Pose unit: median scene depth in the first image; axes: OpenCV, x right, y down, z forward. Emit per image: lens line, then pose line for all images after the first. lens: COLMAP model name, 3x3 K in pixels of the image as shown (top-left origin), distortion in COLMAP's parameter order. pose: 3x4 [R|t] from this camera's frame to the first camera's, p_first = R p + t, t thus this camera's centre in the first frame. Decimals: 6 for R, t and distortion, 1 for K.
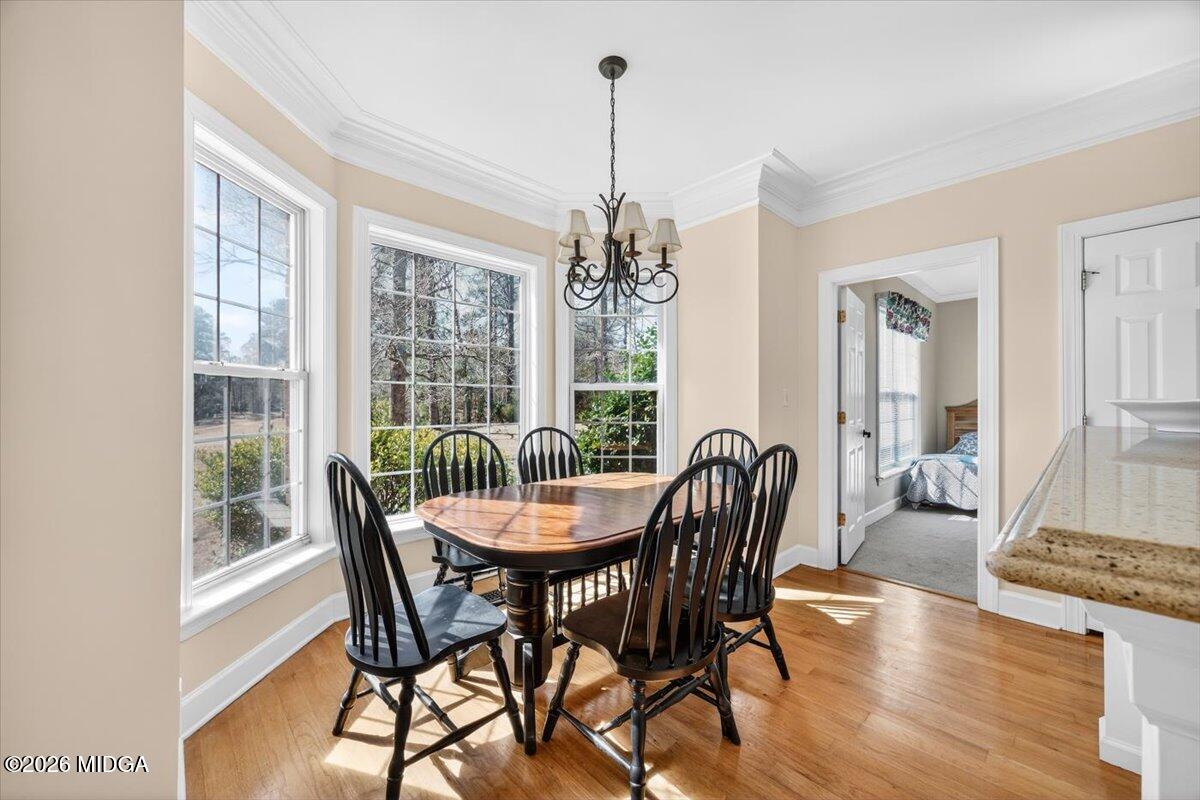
lens RADIAL K [[454.9, 0, 600.0], [0, 454.9, 400.0], [0, 0, 1]] dist [-0.013206, 0.000000]
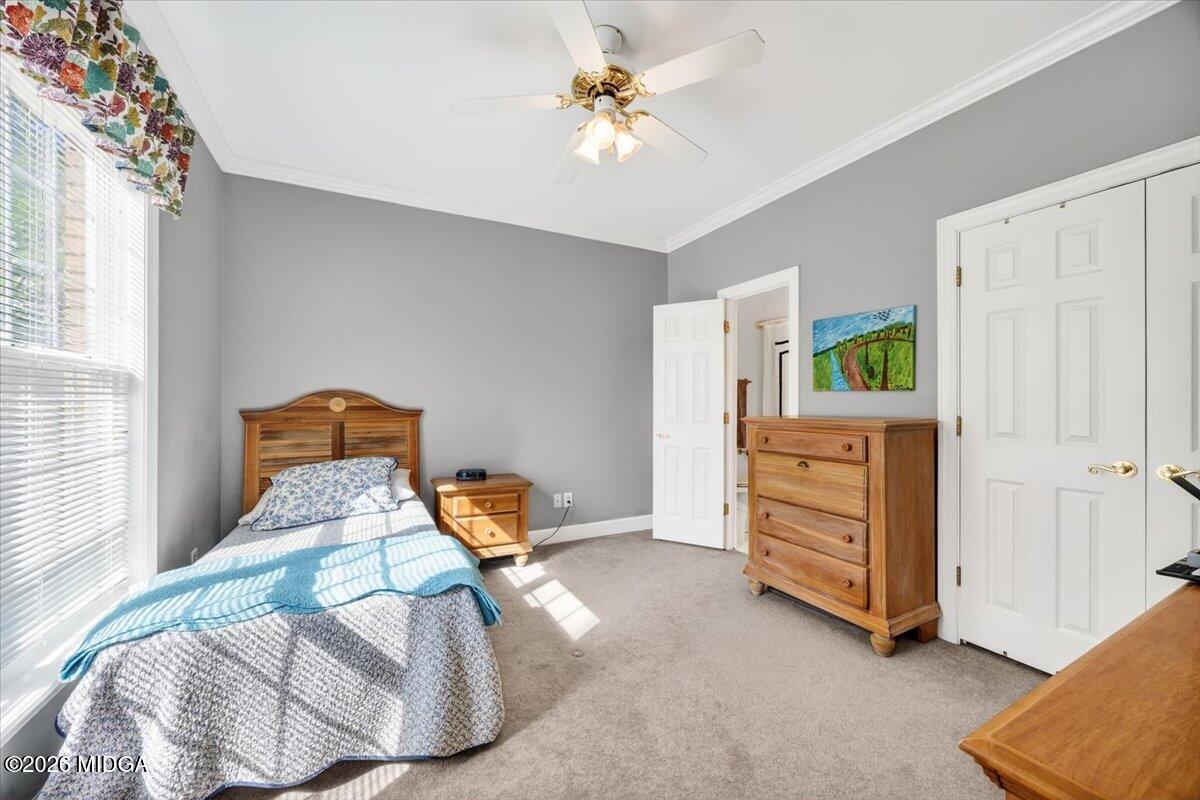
lens RADIAL K [[454.9, 0, 600.0], [0, 454.9, 400.0], [0, 0, 1]] dist [-0.013206, 0.000000]
pose [[0.264760, 0.005629, 0.964298, 0.544934], [-0.003663, 0.999982, -0.004832, 0.006653], [-0.964308, -0.002253, 0.264775, 0.684514]]
